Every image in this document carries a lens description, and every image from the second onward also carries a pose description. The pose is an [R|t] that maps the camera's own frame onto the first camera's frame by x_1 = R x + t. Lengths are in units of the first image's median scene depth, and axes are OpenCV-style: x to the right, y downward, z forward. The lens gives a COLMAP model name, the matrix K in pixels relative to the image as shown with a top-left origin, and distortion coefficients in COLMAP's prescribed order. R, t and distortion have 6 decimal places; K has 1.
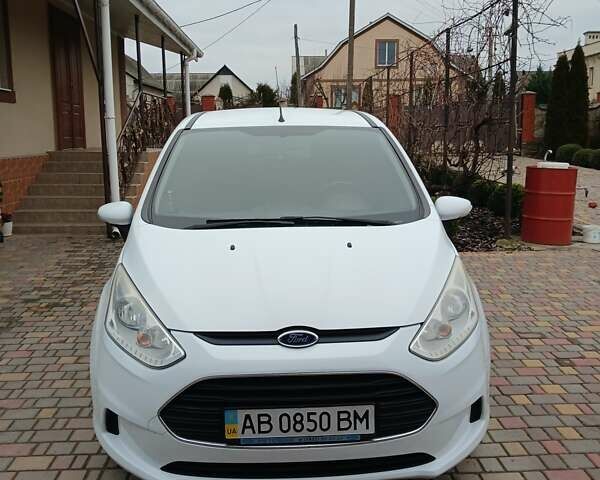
lens RADIAL K [[599.7, 0, 300.0], [0, 599.7, 240.0], [0, 0, 1]] dist [0.213606, -0.461262]
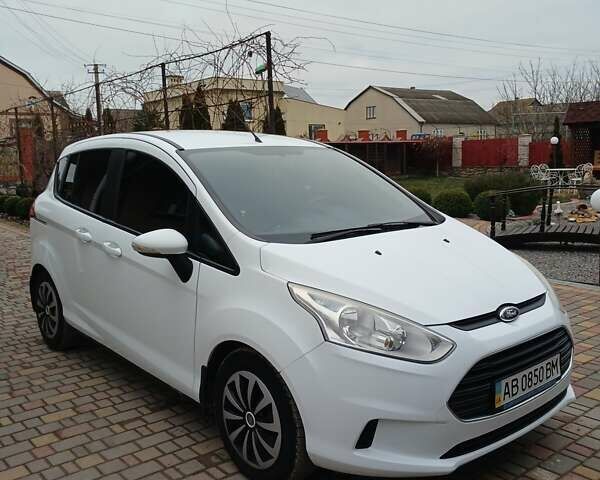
lens RADIAL K [[599.7, 0, 300.0], [0, 599.7, 240.0], [0, 0, 1]] dist [0.213606, -0.461262]
pose [[0.786475, -0.093906, 0.610442, -1.083361], [0.125311, 0.992078, -0.008833, -0.023160], [-0.604776, 0.083442, 0.792012, 0.284951]]
